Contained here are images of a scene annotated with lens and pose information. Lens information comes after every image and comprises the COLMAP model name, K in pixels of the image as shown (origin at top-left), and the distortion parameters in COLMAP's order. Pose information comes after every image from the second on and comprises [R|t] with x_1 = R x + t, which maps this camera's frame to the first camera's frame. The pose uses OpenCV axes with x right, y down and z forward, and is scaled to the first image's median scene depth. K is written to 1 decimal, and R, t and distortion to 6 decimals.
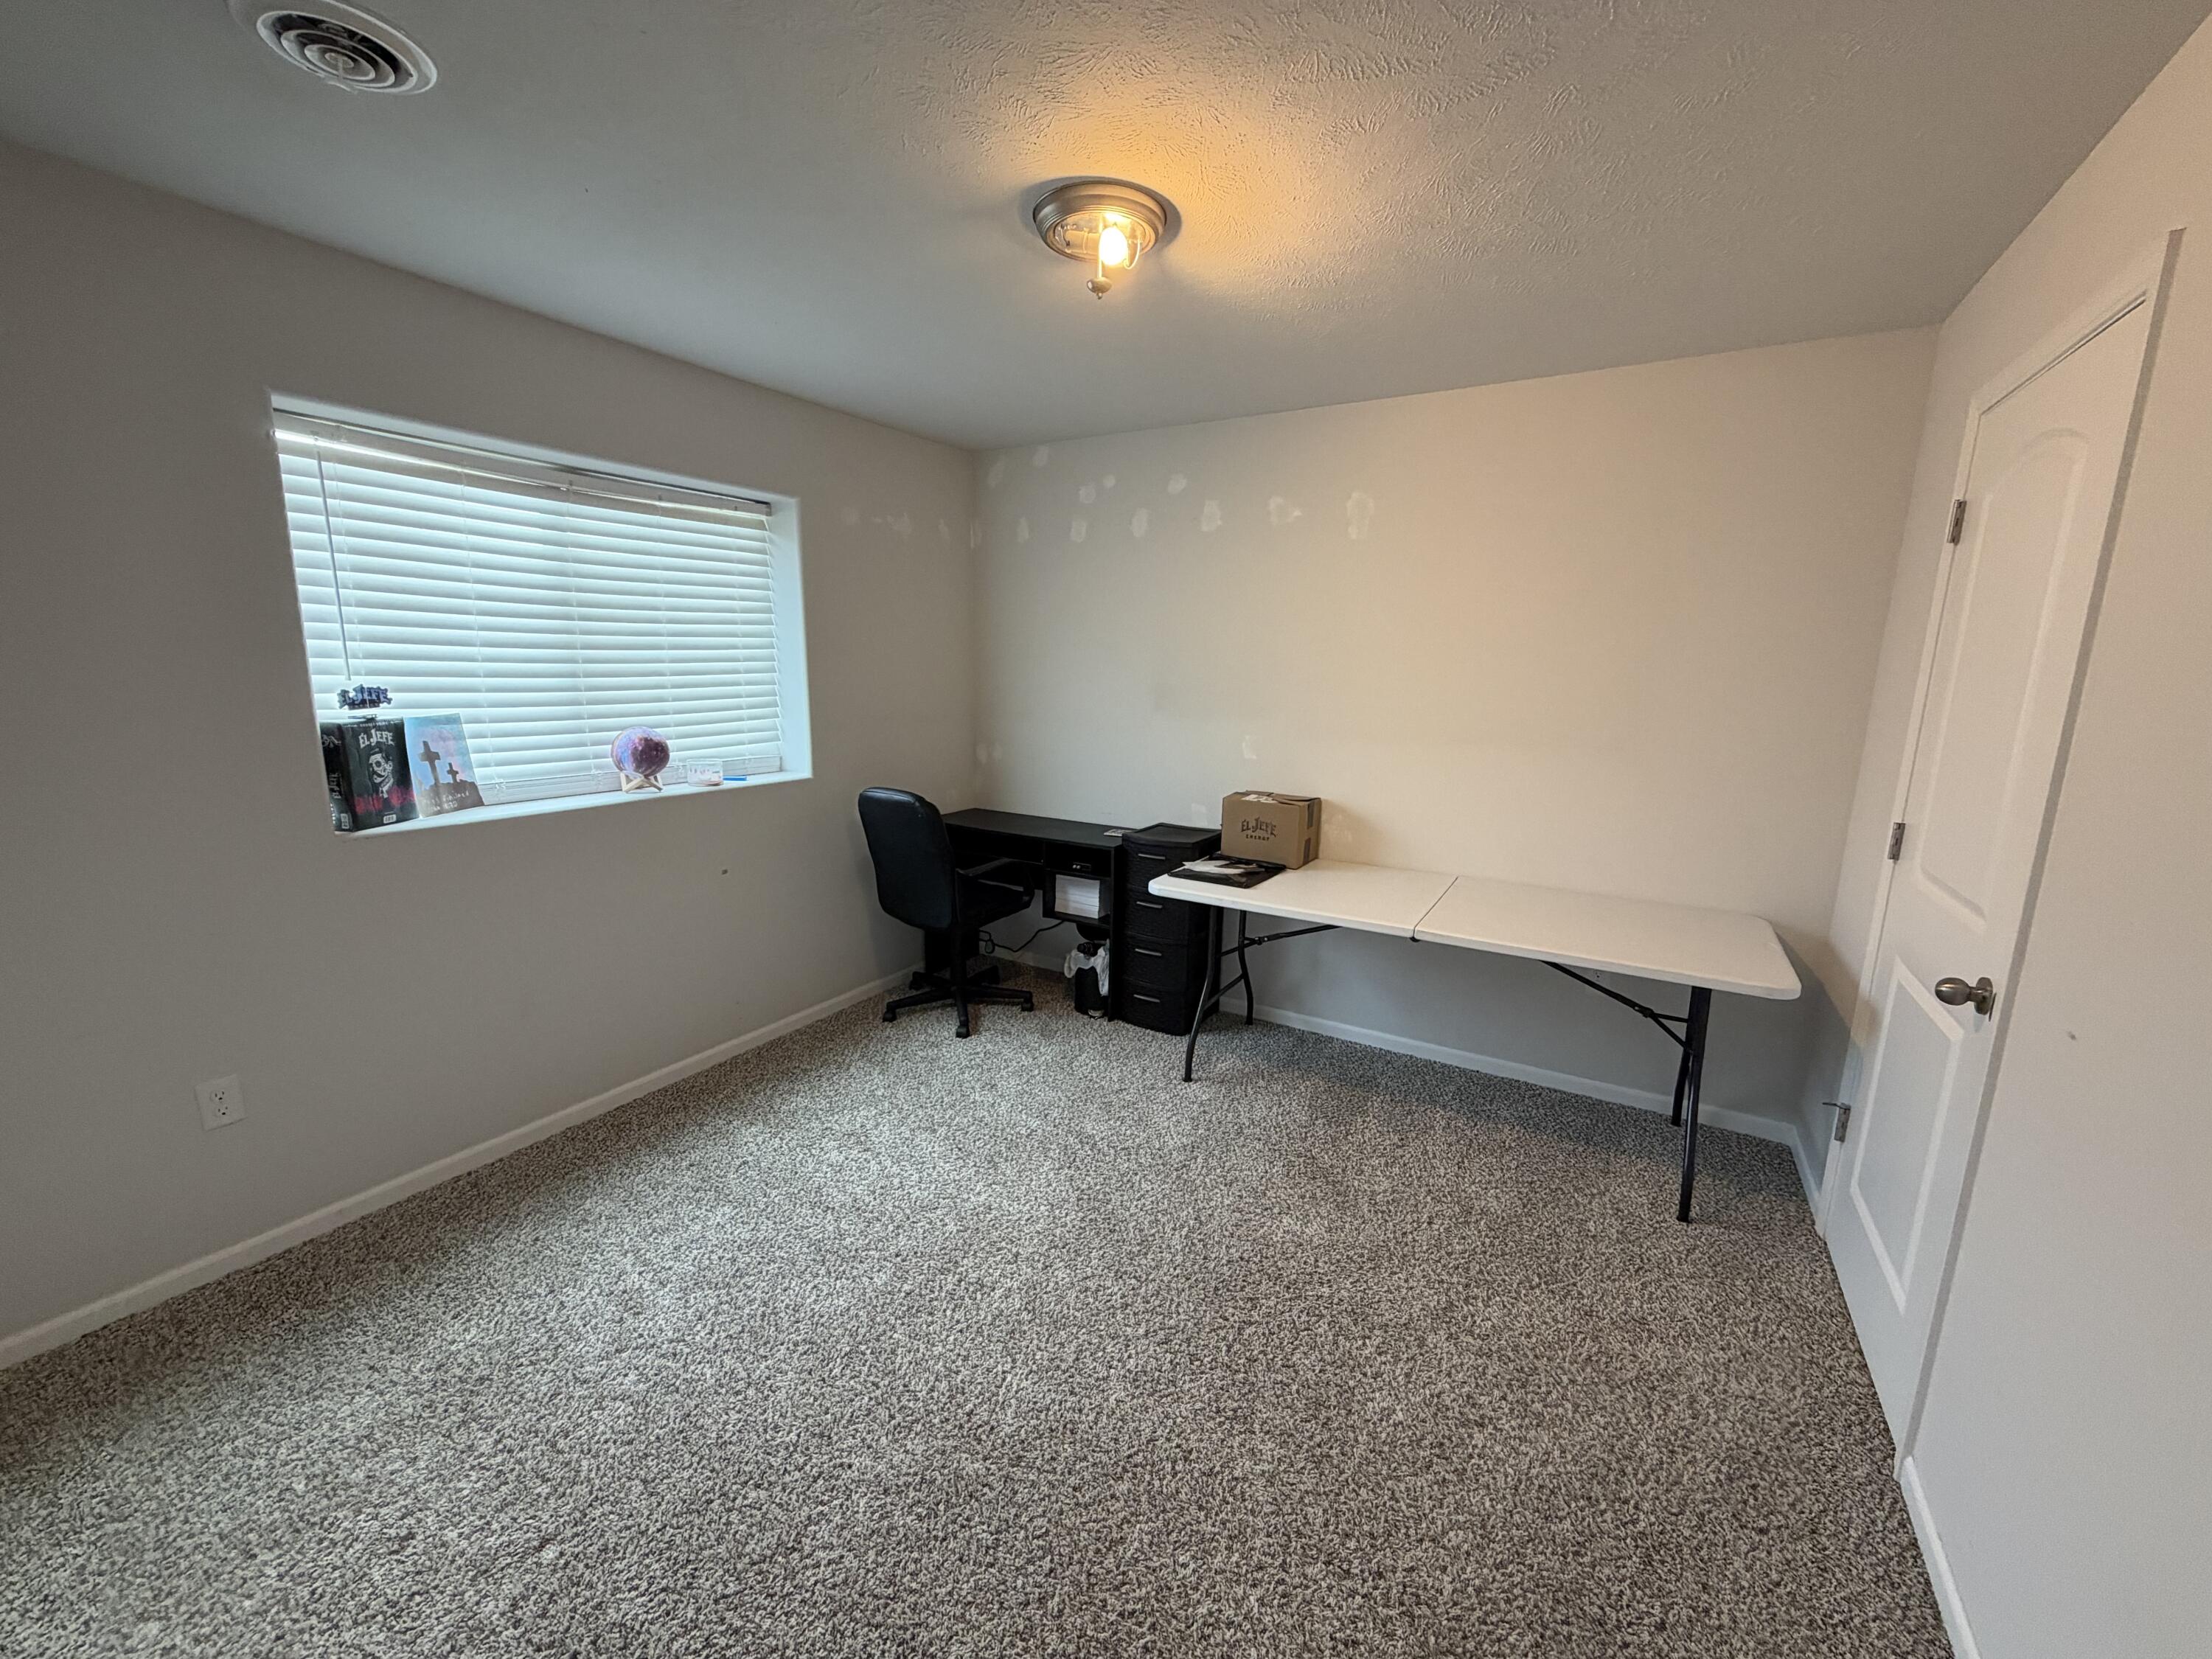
lens RADIAL K [[884.9, 0, 1107.5], [0, 884.9, 831.9], [0, 0, 1]] dist [0.001586, 0.000123]
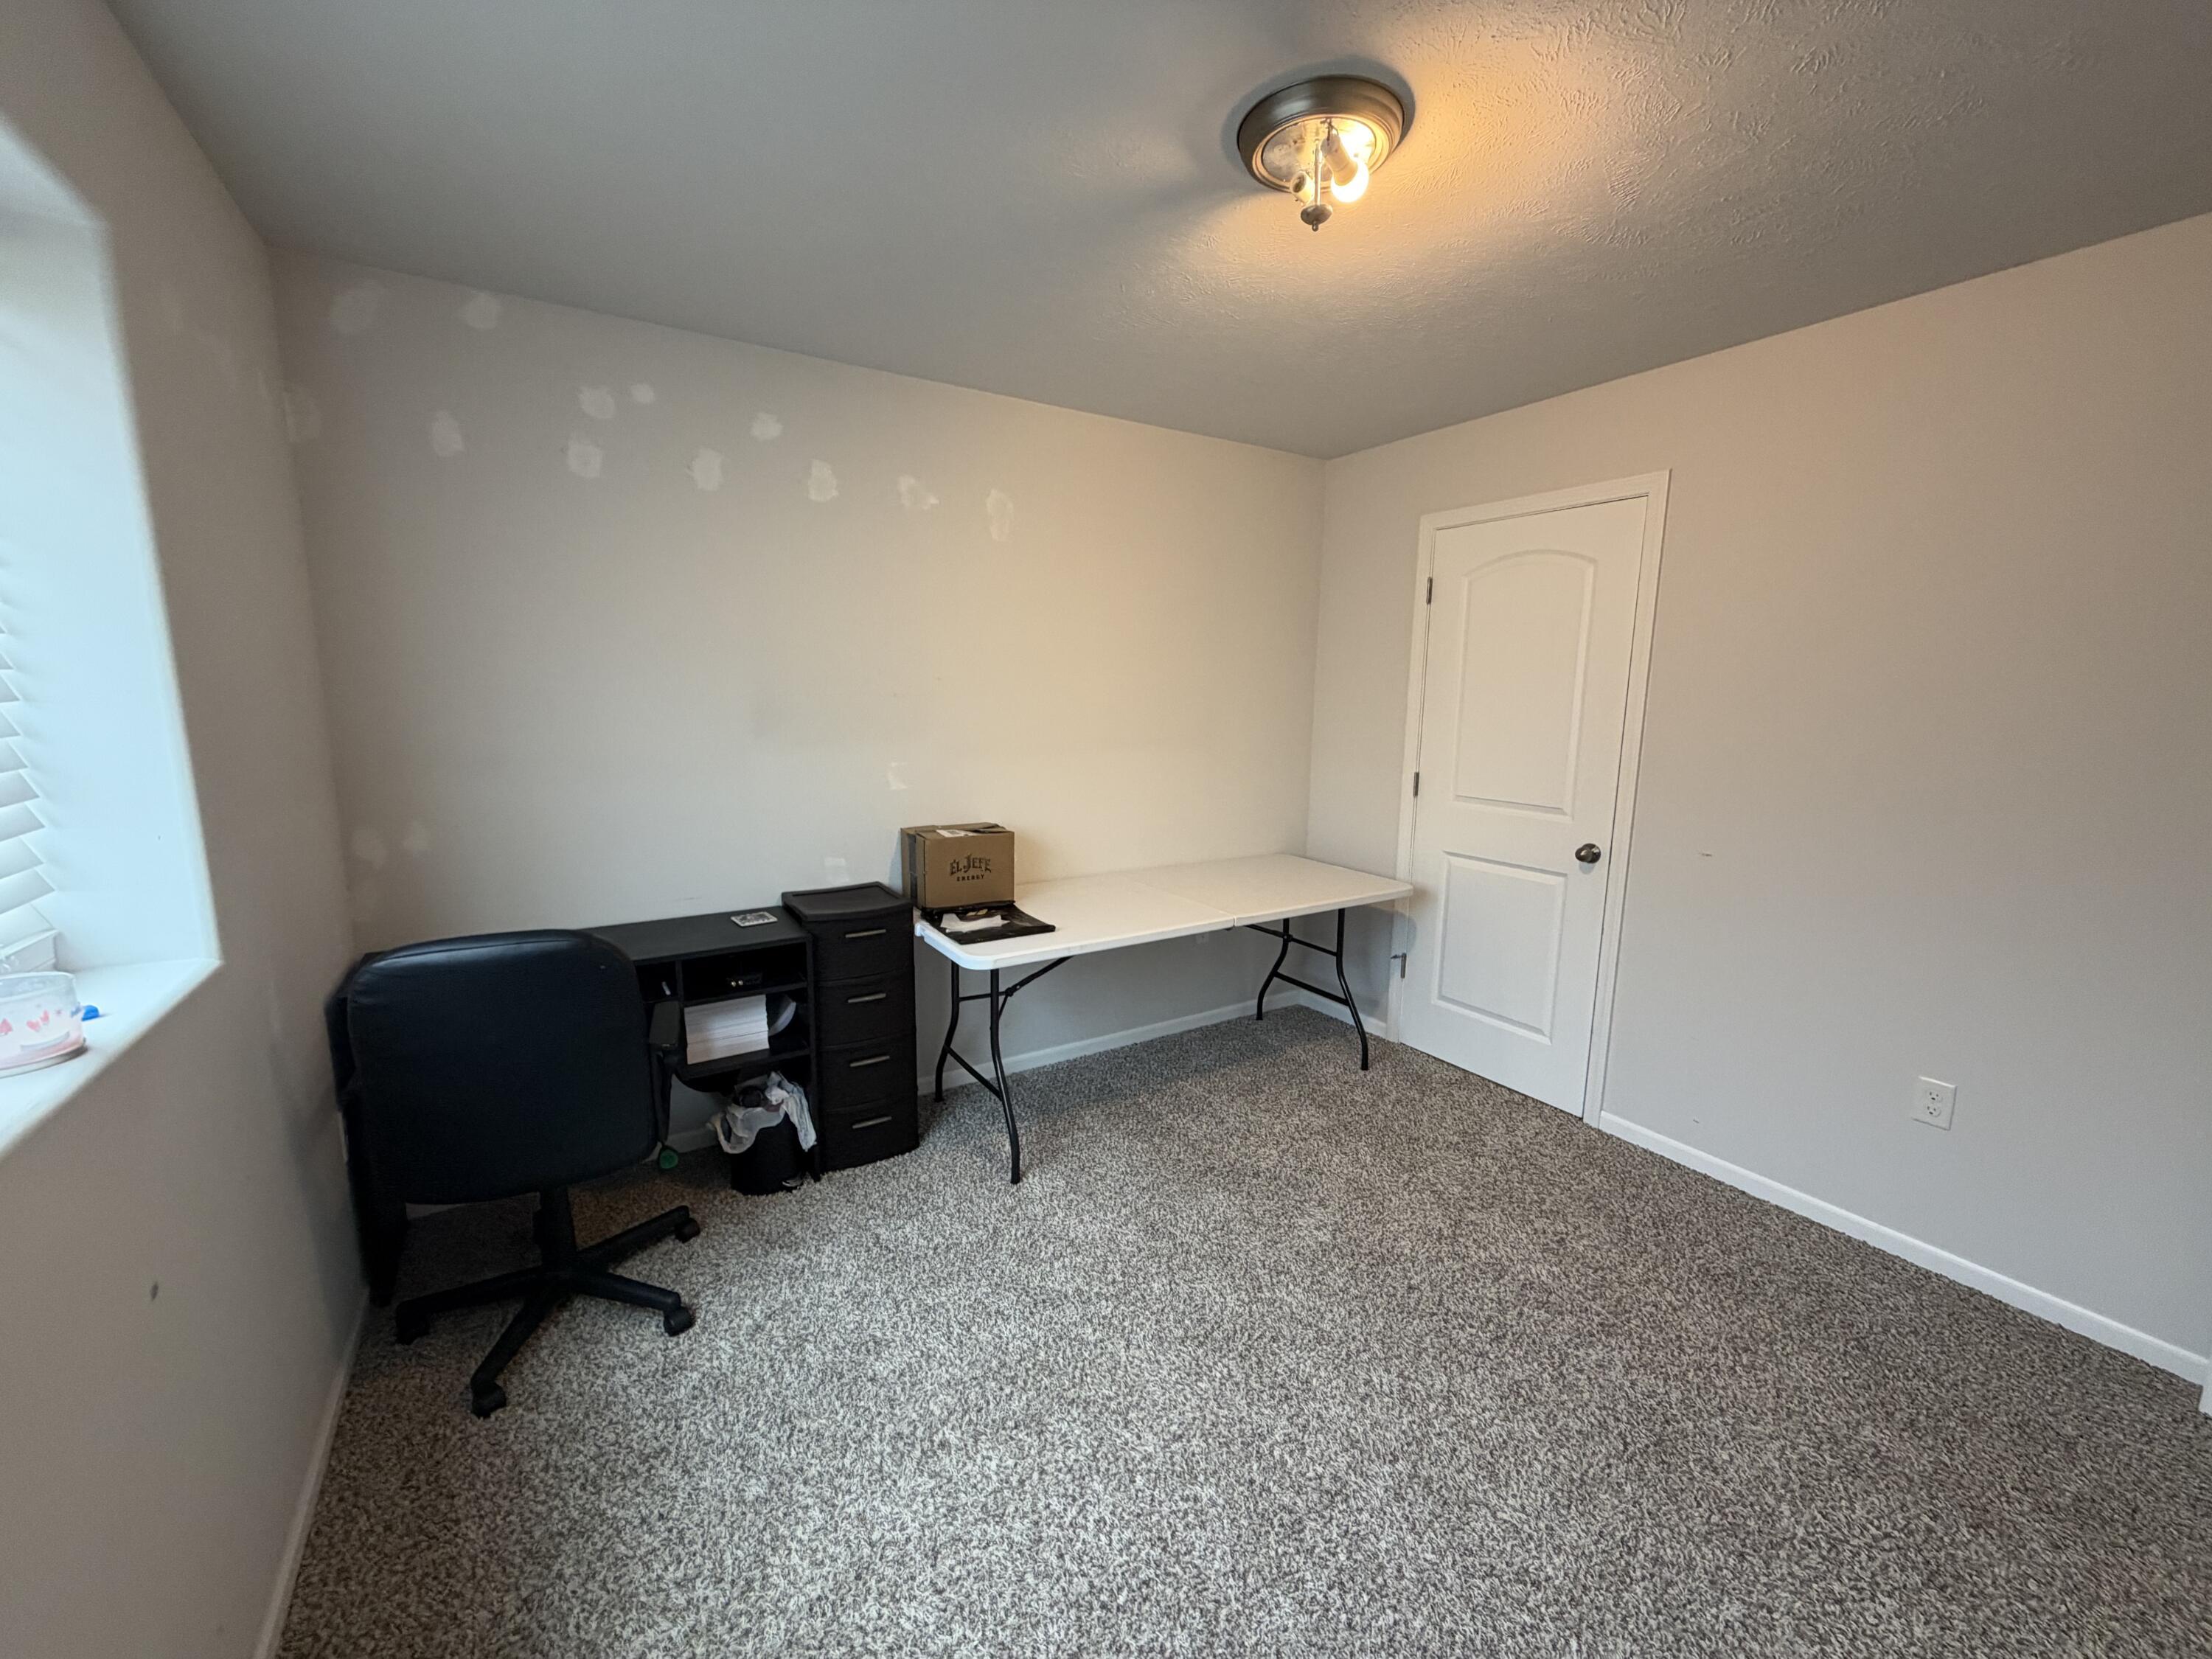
lens RADIAL K [[884.9, 0, 1109.5], [0, 884.9, 824.3], [0, 0, 1]] dist [0.001586, 0.000123]
pose [[0.449439, -0.153505, 0.880023, -0.489953], [0.162481, 0.982740, 0.088441, -0.093474], [-0.878410, 0.103238, 0.466624, 0.455234]]
